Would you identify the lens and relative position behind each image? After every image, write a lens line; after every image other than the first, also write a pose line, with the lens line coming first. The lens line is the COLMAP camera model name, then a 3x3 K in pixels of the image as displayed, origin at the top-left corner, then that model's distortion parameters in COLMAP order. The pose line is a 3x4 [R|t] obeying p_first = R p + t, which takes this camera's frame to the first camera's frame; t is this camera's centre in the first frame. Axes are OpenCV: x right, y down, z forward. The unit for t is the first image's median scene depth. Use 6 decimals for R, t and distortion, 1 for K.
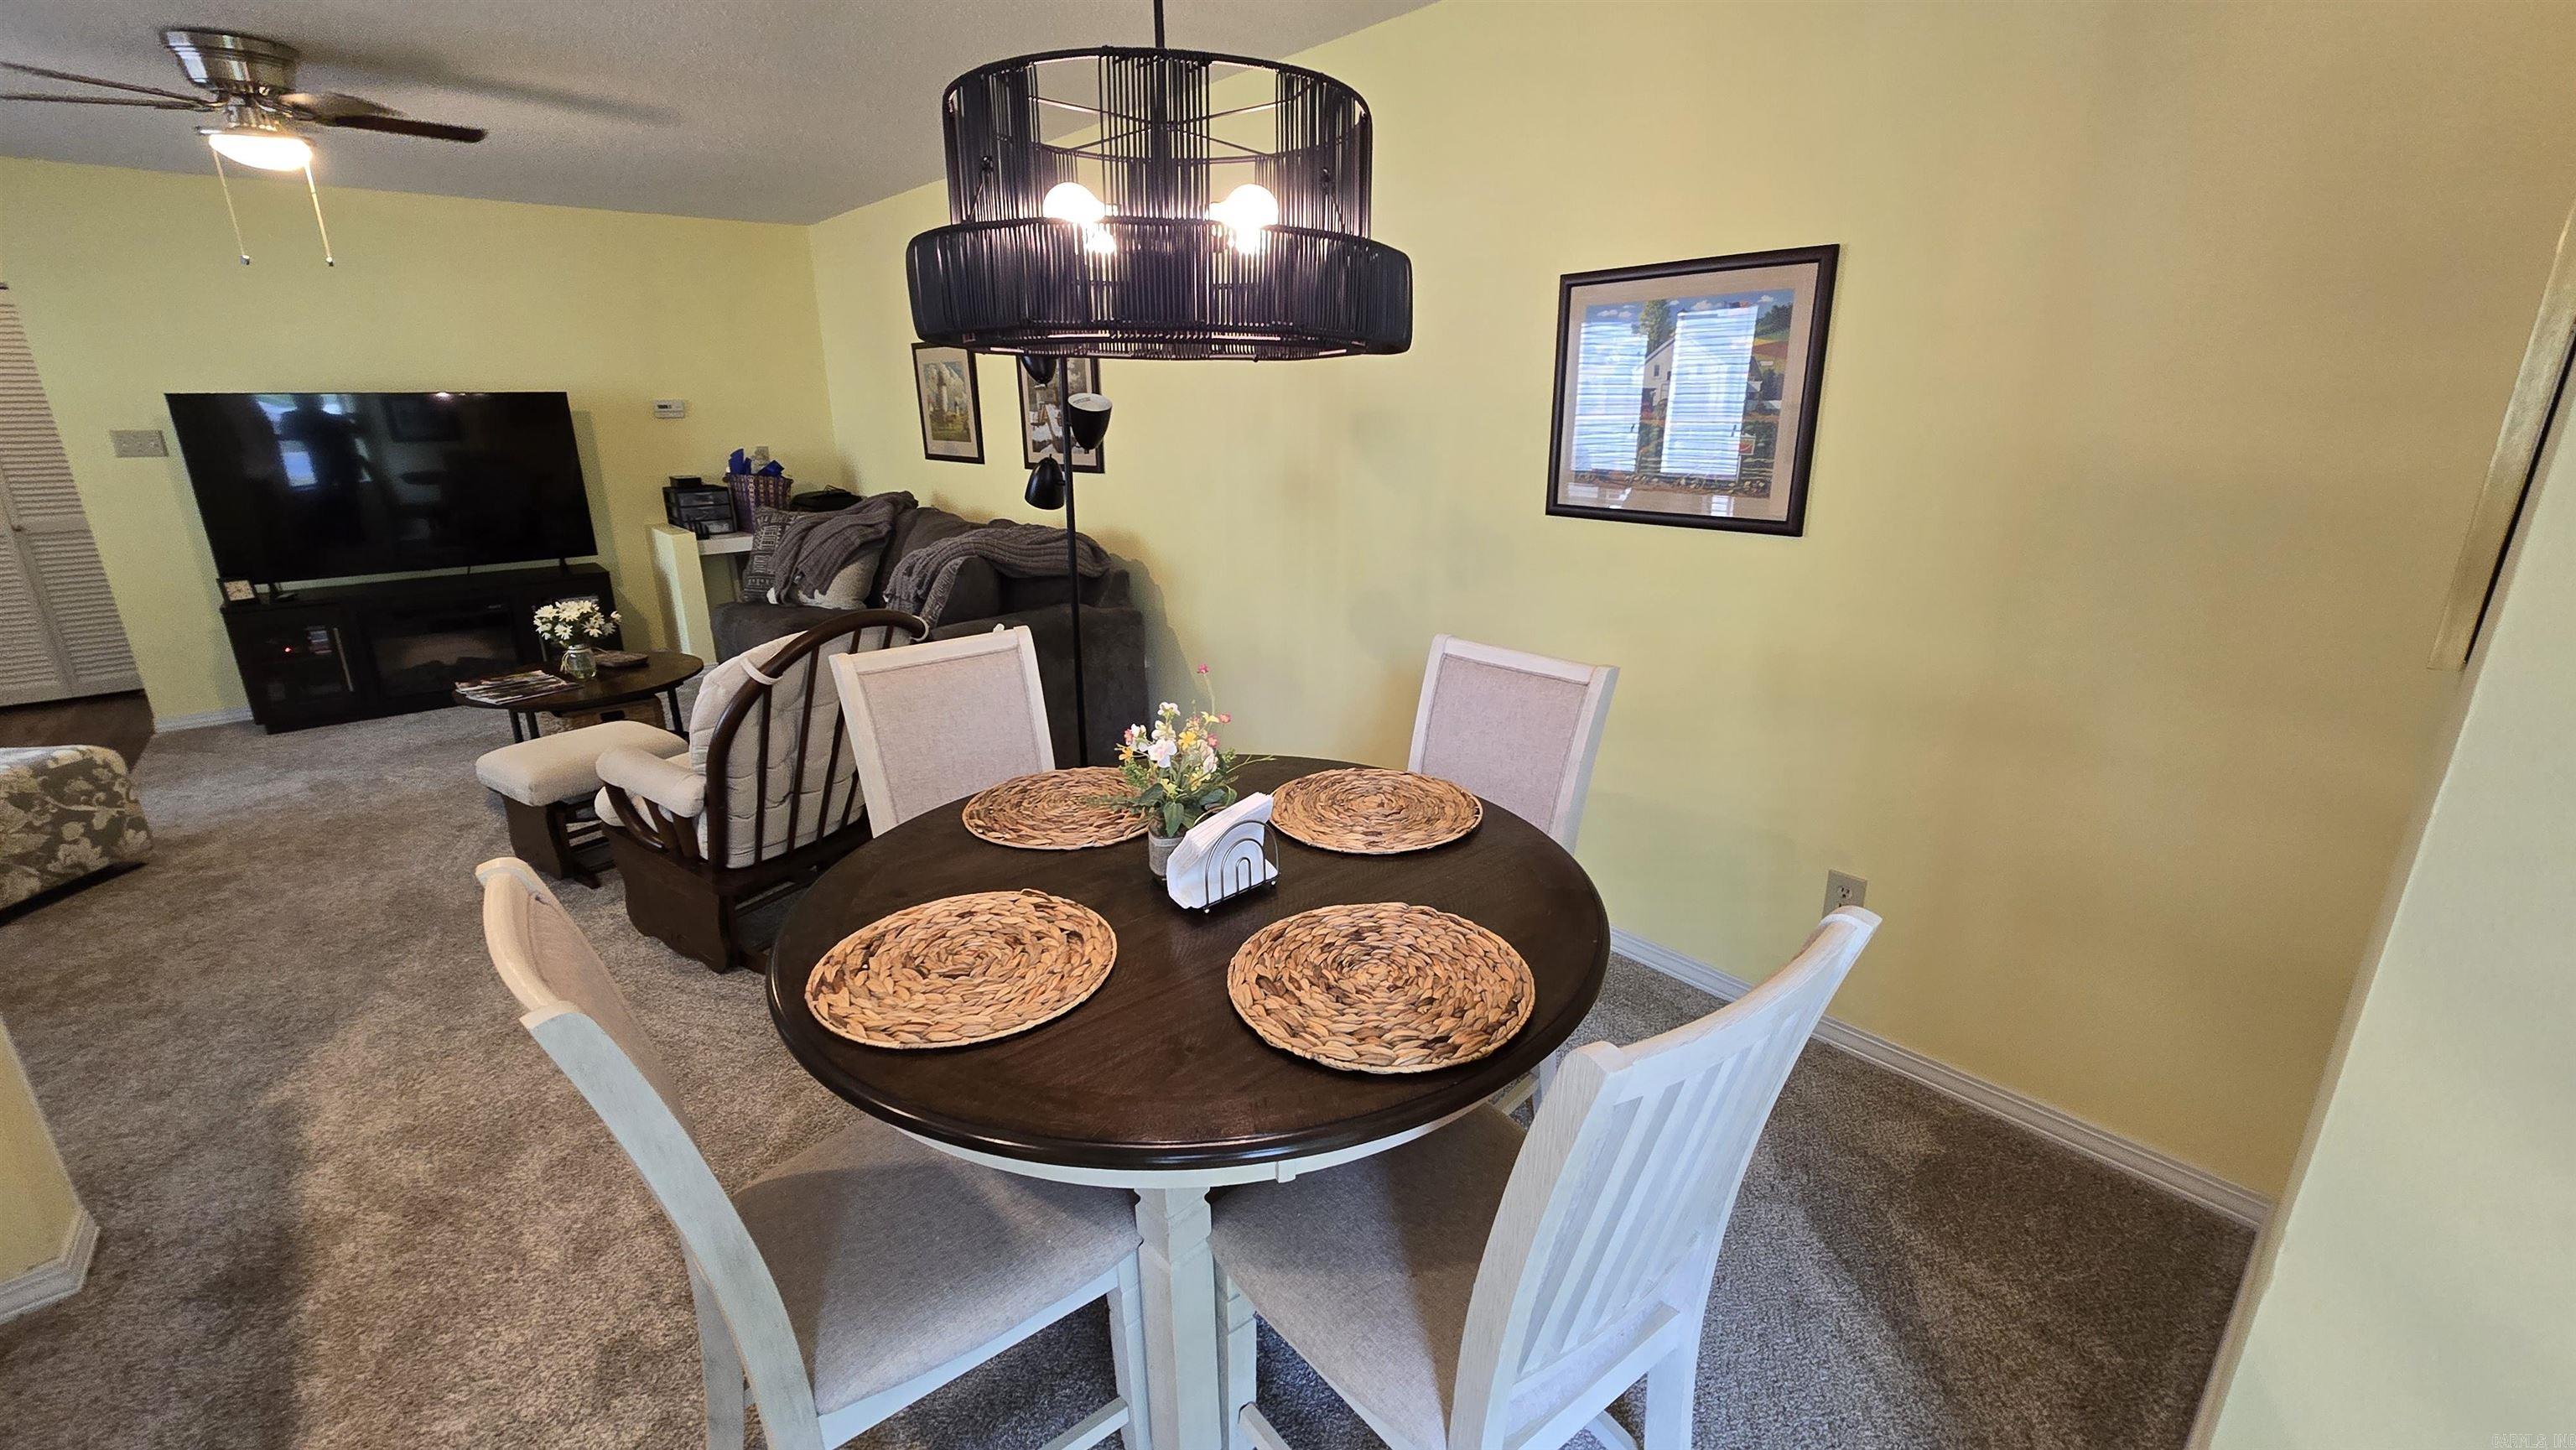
lens RADIAL K [[1055.6, 0, 1289.7], [0, 1055.6, 715.6], [0, 0, 1]] dist [-0.004014, 0.001180]
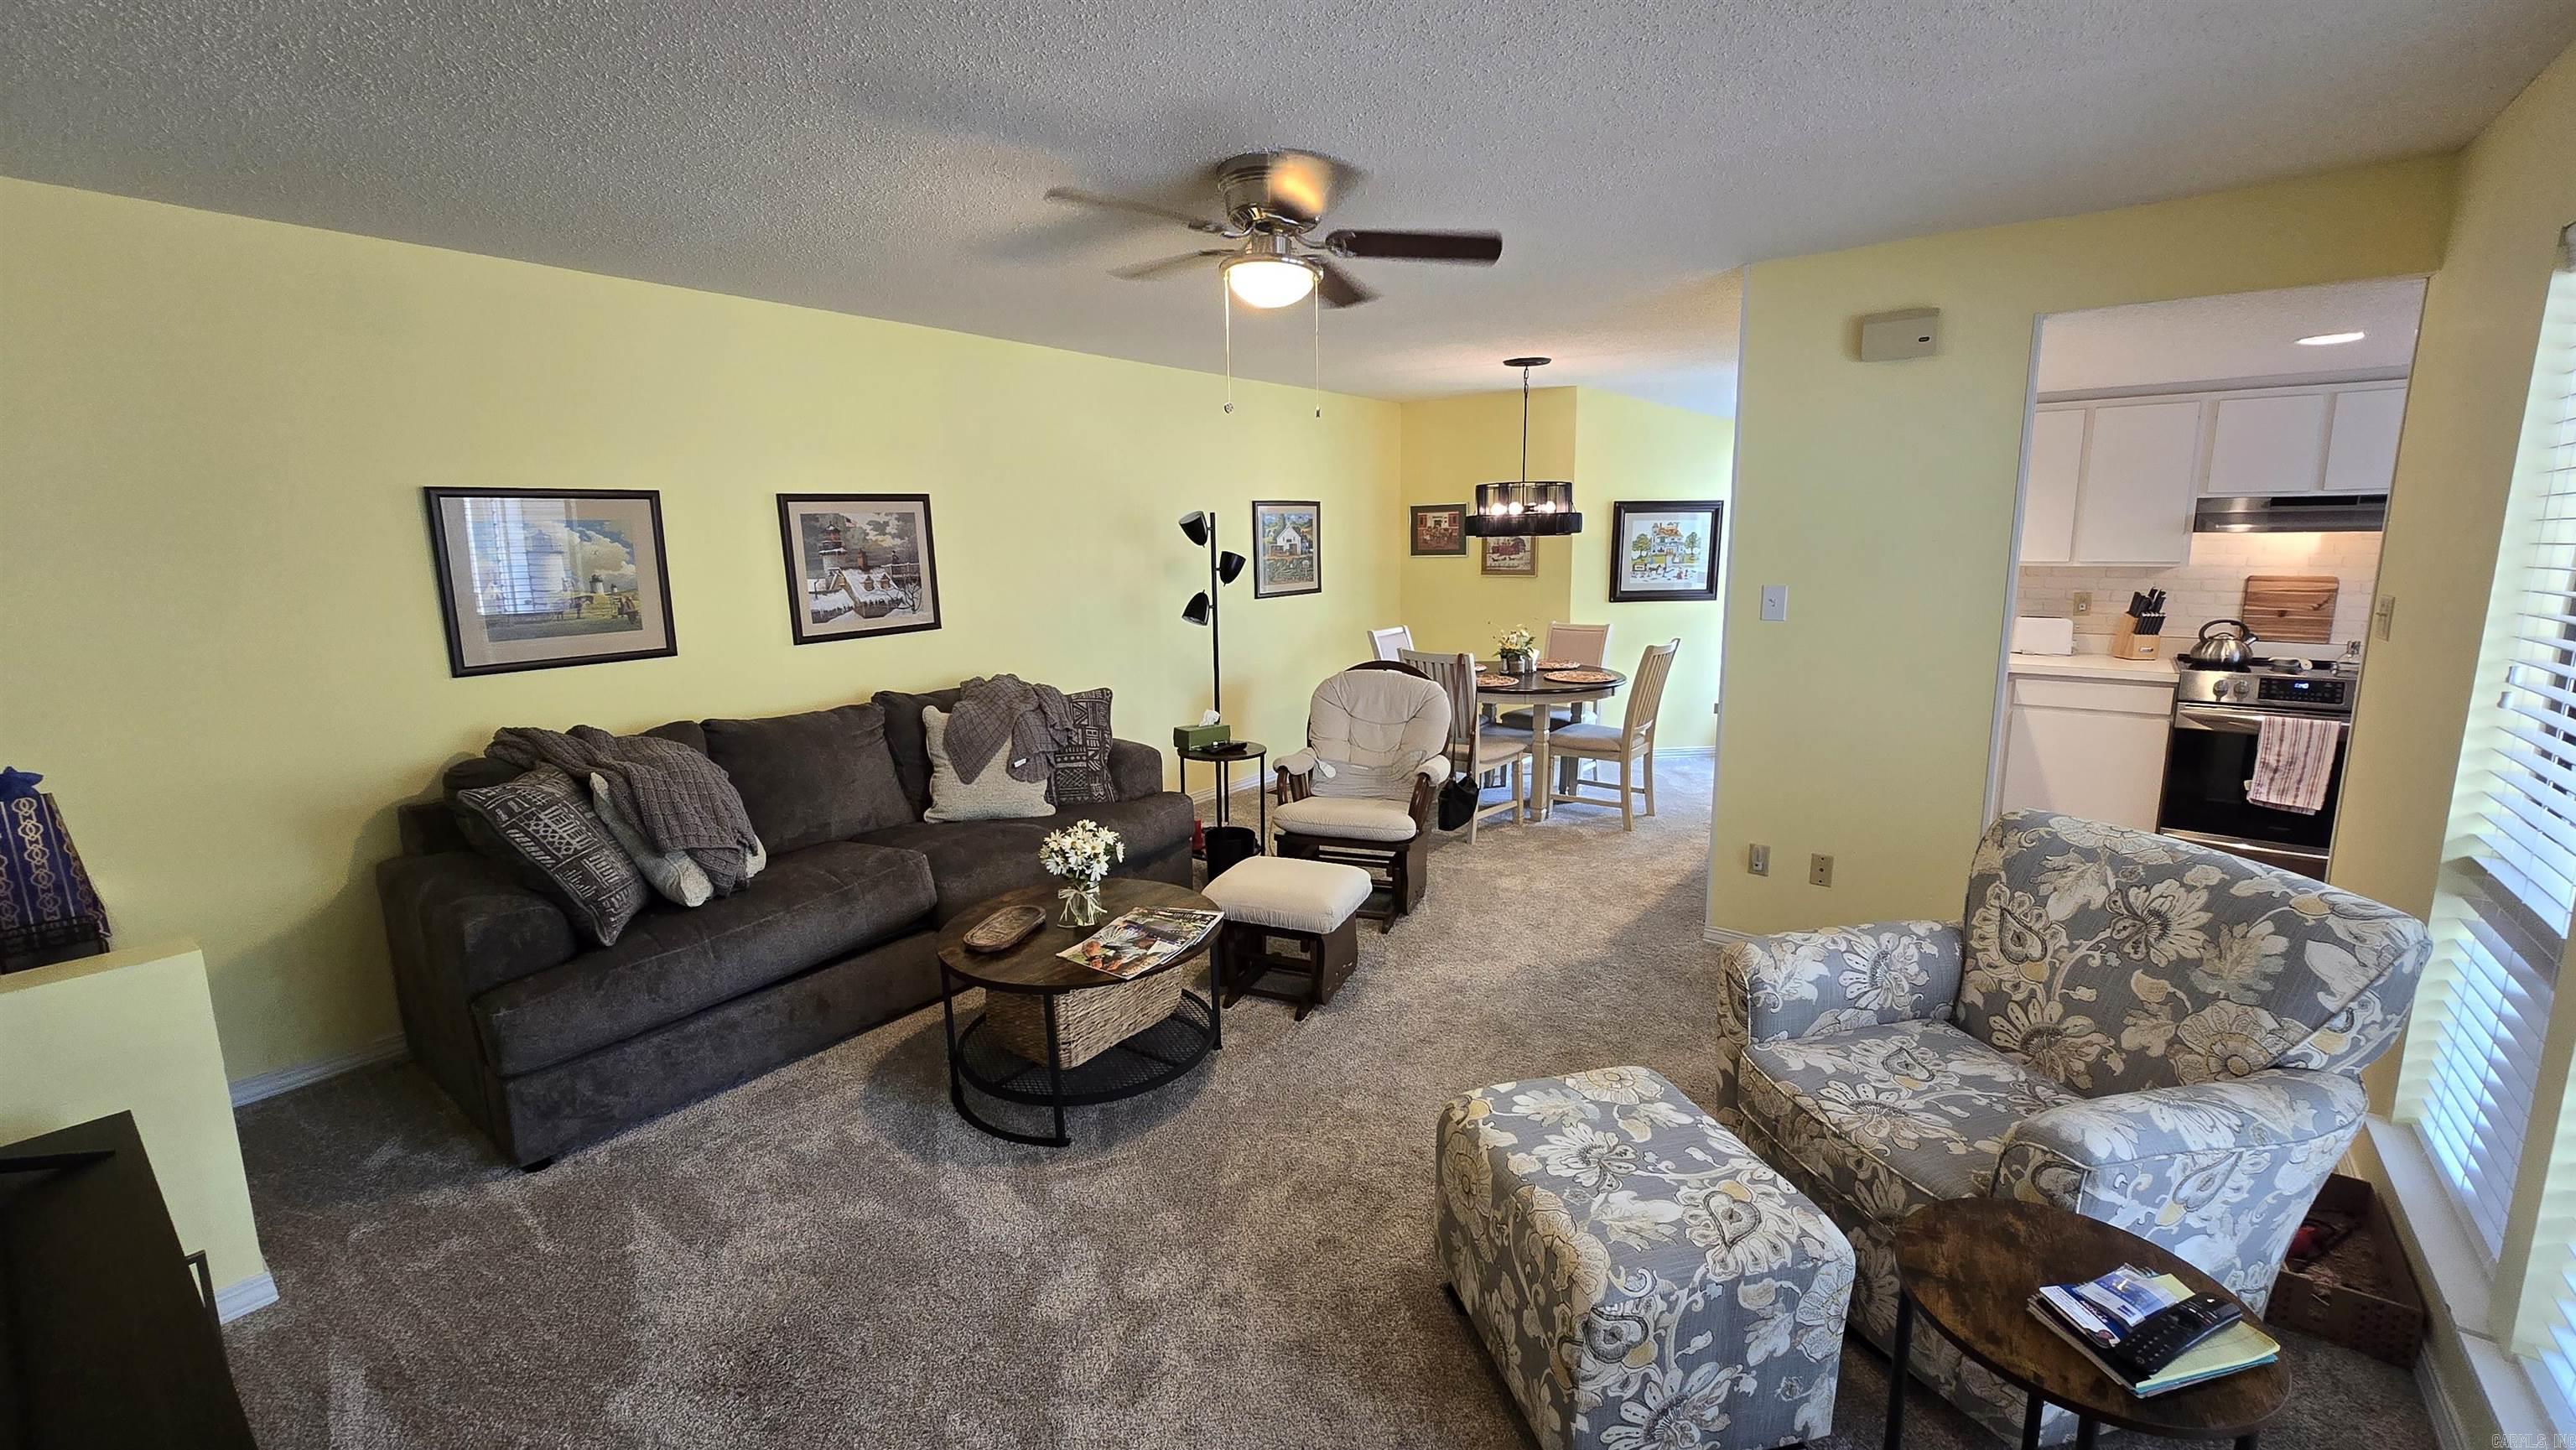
lens RADIAL K [[1055.6, 0, 1299.3], [0, 1055.6, 715.1], [0, 0, 1]] dist [-0.004014, 0.001180]
pose [[-0.204839, -0.158135, 0.965937, -1.443114], [0.300274, 0.929124, 0.215786, -0.300860], [-0.931599, 0.334247, -0.142837, 0.941177]]
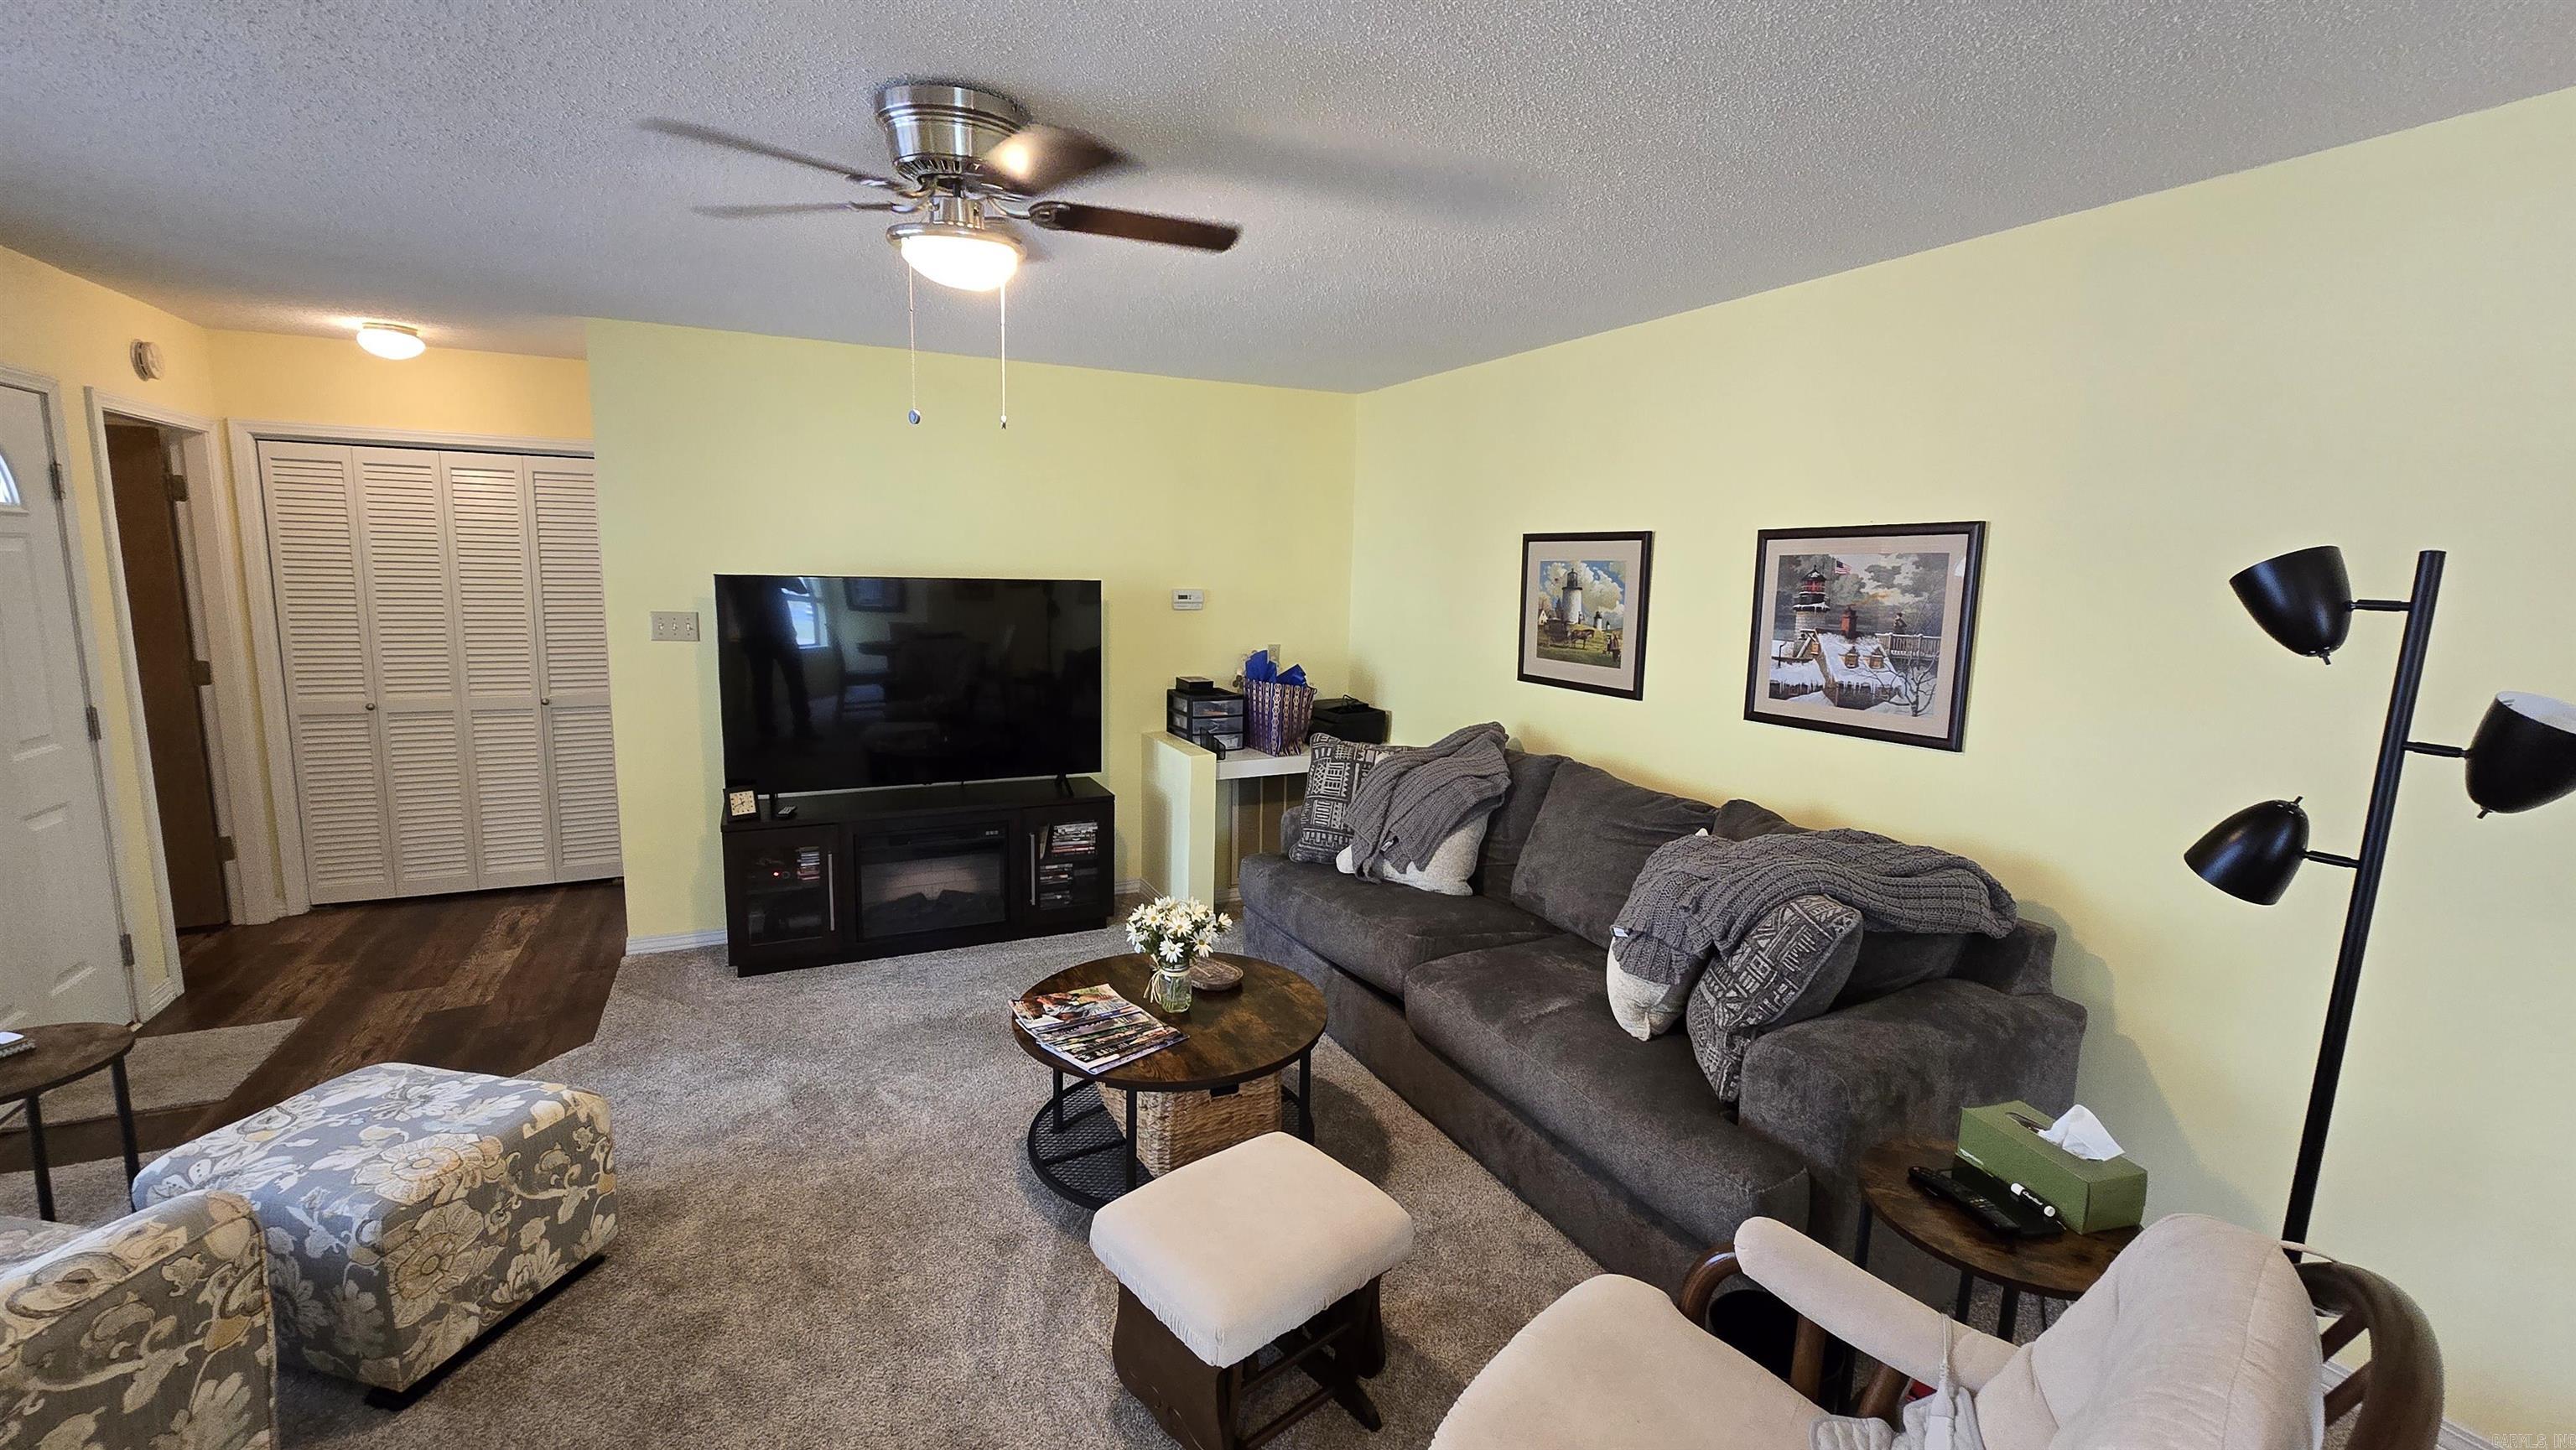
lens RADIAL K [[1055.6, 0, 1292.0], [0, 1055.6, 723.2], [0, 0, 1]] dist [-0.004014, 0.001180]
pose [[0.966817, 0.066575, -0.246642, -0.452737], [-0.101582, 0.986026, -0.132040, -0.139618], [0.234405, 0.152713, 0.960069, 0.349185]]
